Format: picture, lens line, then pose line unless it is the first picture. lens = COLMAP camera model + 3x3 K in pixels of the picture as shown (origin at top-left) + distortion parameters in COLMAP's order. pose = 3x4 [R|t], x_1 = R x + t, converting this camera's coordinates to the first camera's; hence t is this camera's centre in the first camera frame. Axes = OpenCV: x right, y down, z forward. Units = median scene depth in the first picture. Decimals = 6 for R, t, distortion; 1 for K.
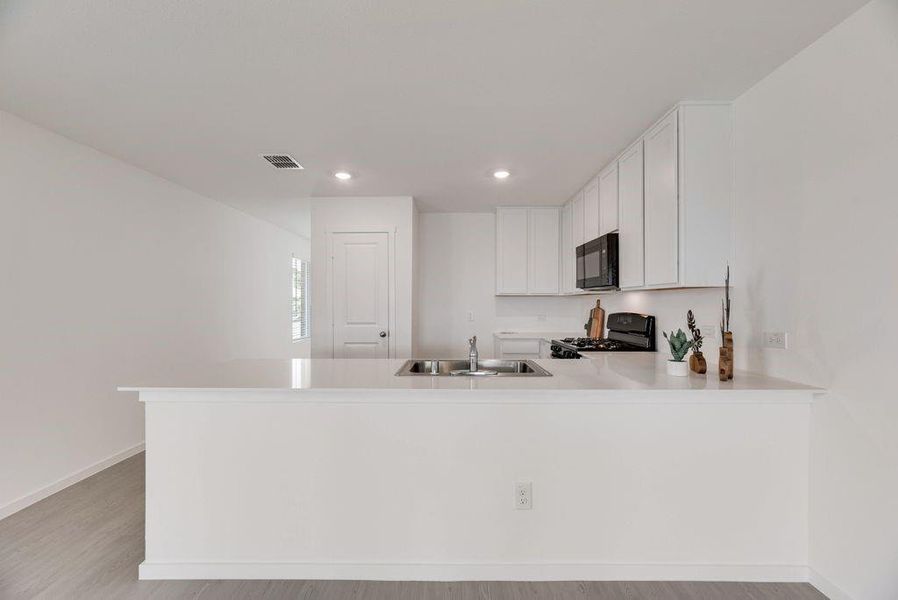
lens RADIAL K [[364.2, 0, 450.7], [0, 364.2, 306.5], [0, 0, 1]] dist [0.000994, 0.000262]
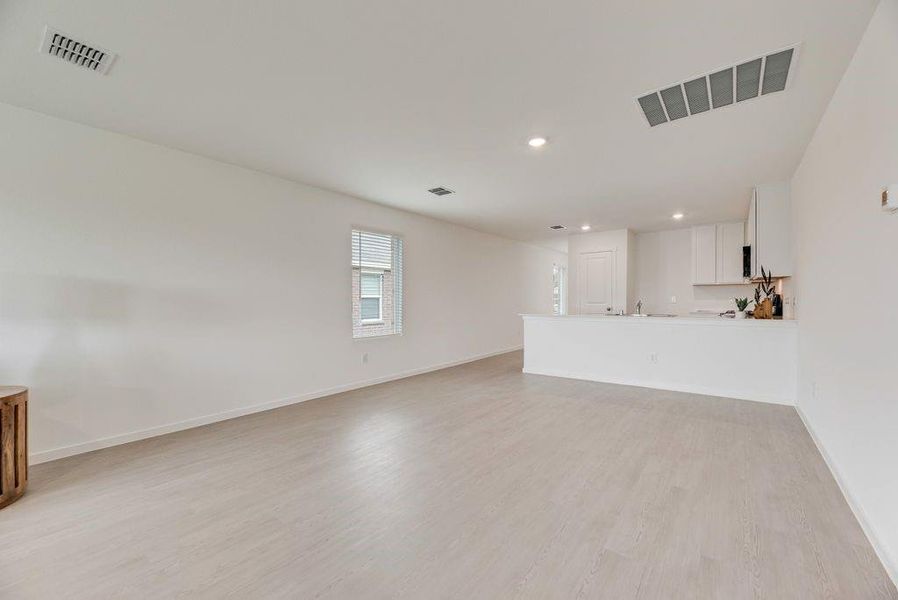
lens RADIAL K [[364.2, 0, 450.7], [0, 364.2, 306.5], [0, 0, 1]] dist [0.000994, 0.000262]
pose [[0.792801, 0.015250, -0.609290, 0.281323], [-0.001276, 0.999726, 0.023363, 0.025593], [0.609479, -0.017745, 0.792603, -0.859321]]
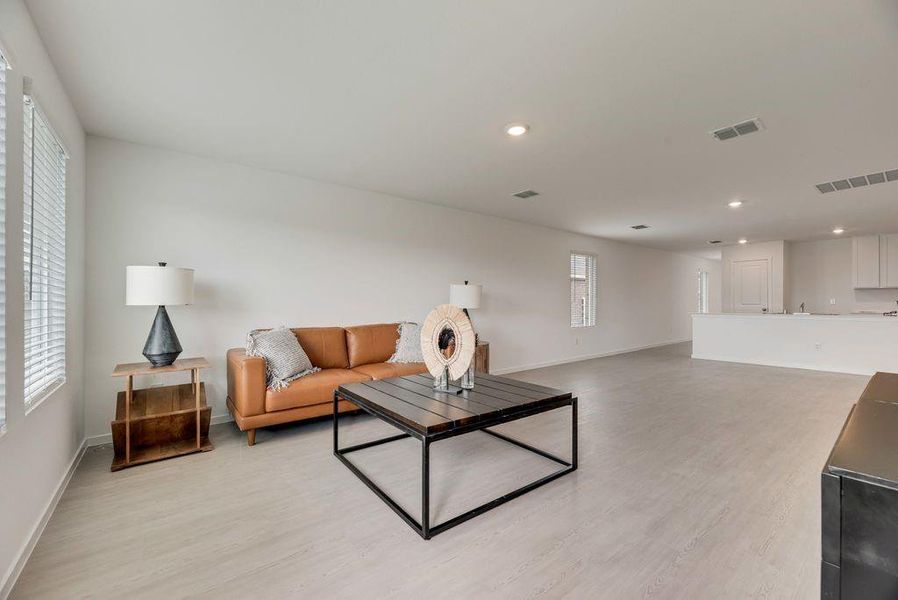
lens RADIAL K [[365.3, 0, 449.0], [0, 365.3, 300.0], [0, 0, 1]] dist [0.000625, 0.000171]
pose [[0.621784, -0.000938, -0.783188, 0.319239], [0.000246, 0.999999, -0.001002, 0.027394], [0.783189, 0.000430, 0.621784, -1.655637]]
